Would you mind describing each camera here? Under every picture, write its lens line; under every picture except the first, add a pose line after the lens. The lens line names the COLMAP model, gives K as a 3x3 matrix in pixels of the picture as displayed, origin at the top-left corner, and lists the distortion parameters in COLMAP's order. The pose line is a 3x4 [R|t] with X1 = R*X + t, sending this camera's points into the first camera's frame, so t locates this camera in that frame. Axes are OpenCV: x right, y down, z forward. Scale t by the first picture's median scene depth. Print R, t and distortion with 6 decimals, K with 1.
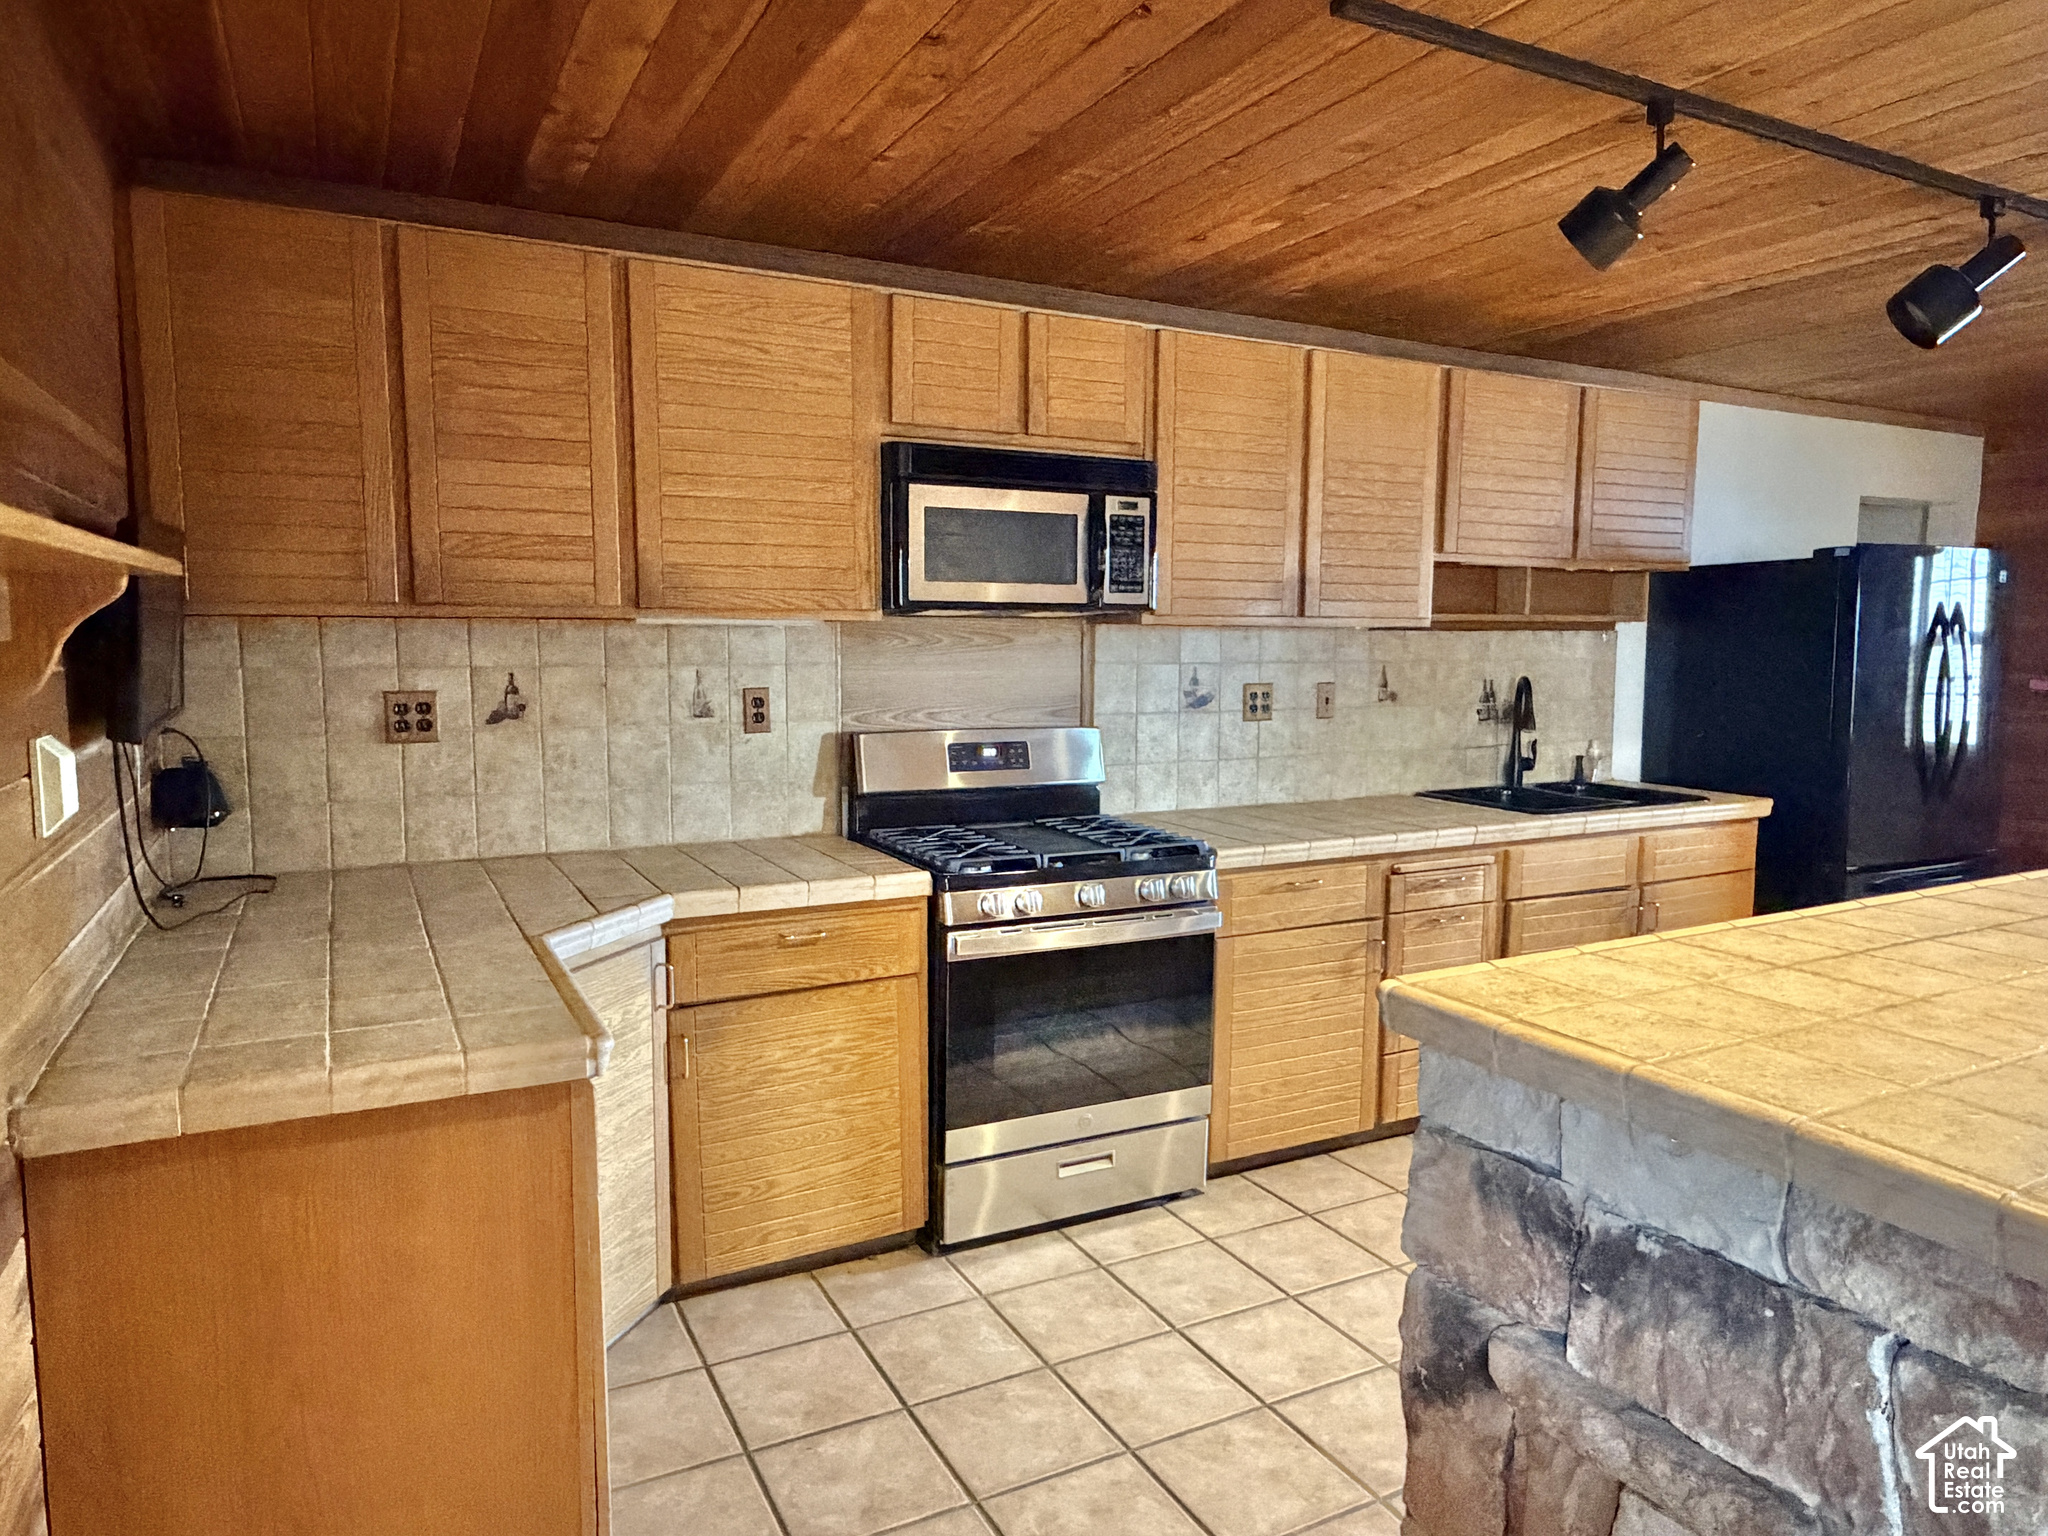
lens RADIAL K [[1289.8, 0, 1020.6], [0, 1289.8, 767.4], [0, 0, 1]] dist [-0.004365, 0.003654]
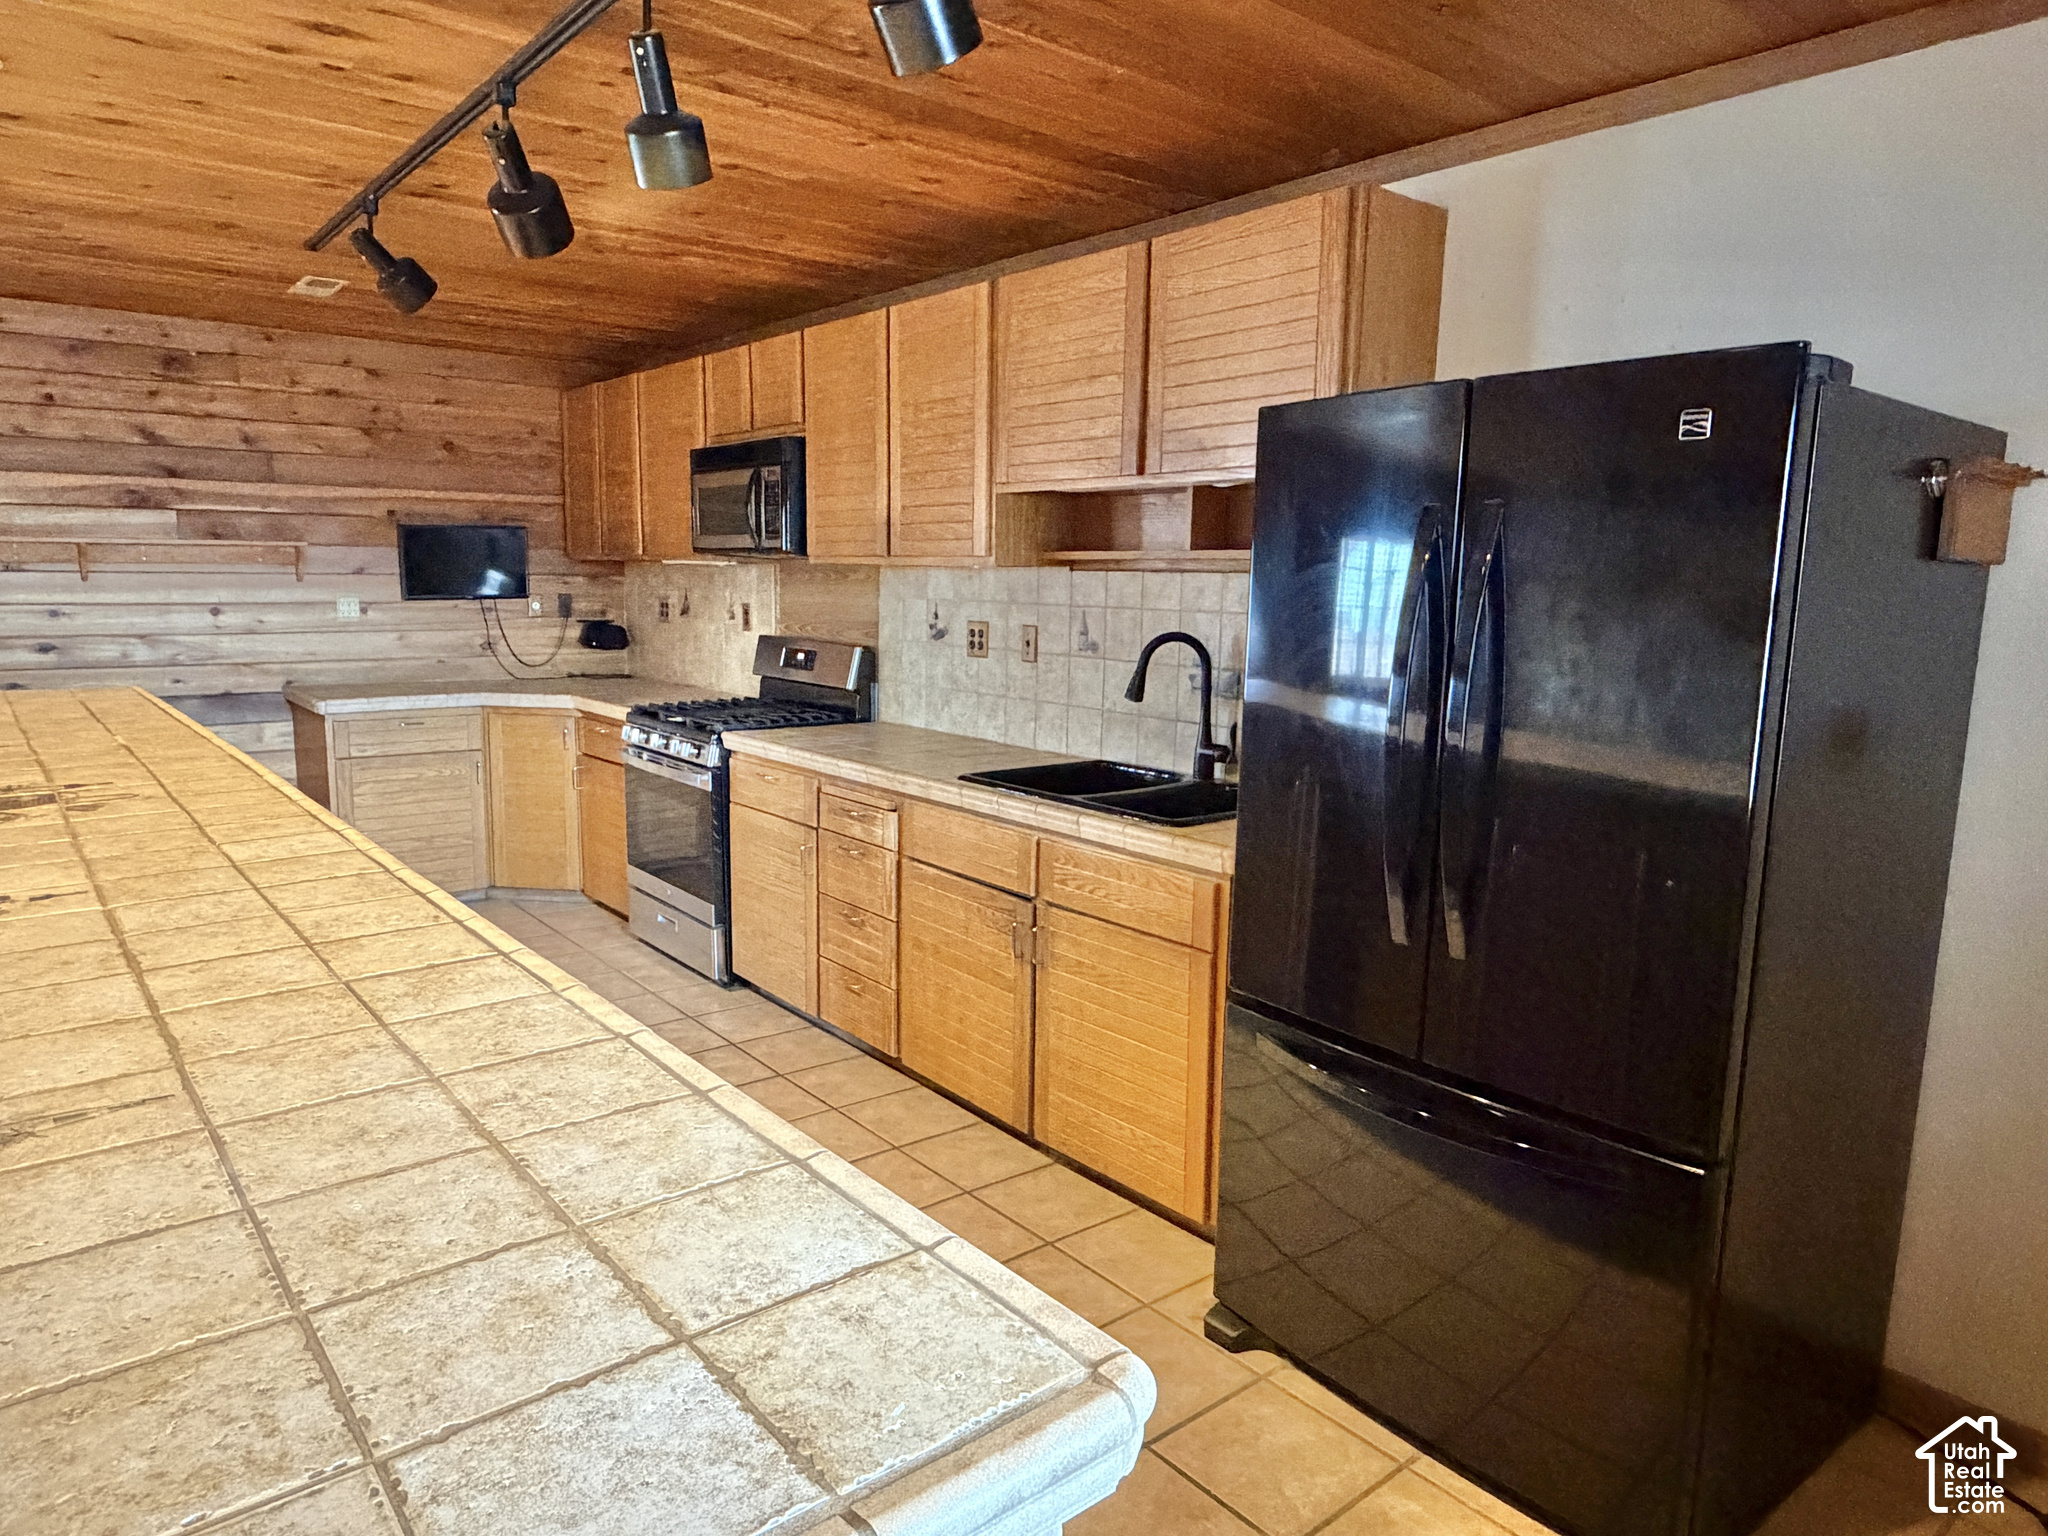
lens RADIAL K [[1289.8, 0, 1023.3], [0, 1289.8, 769.5], [0, 0, 1]] dist [-0.004365, 0.003654]
pose [[0.218719, 0.148621, -0.964403, 1.265480], [-0.117721, 0.985133, 0.125118, -0.085441], [0.968661, 0.086165, 0.232963, 0.837285]]
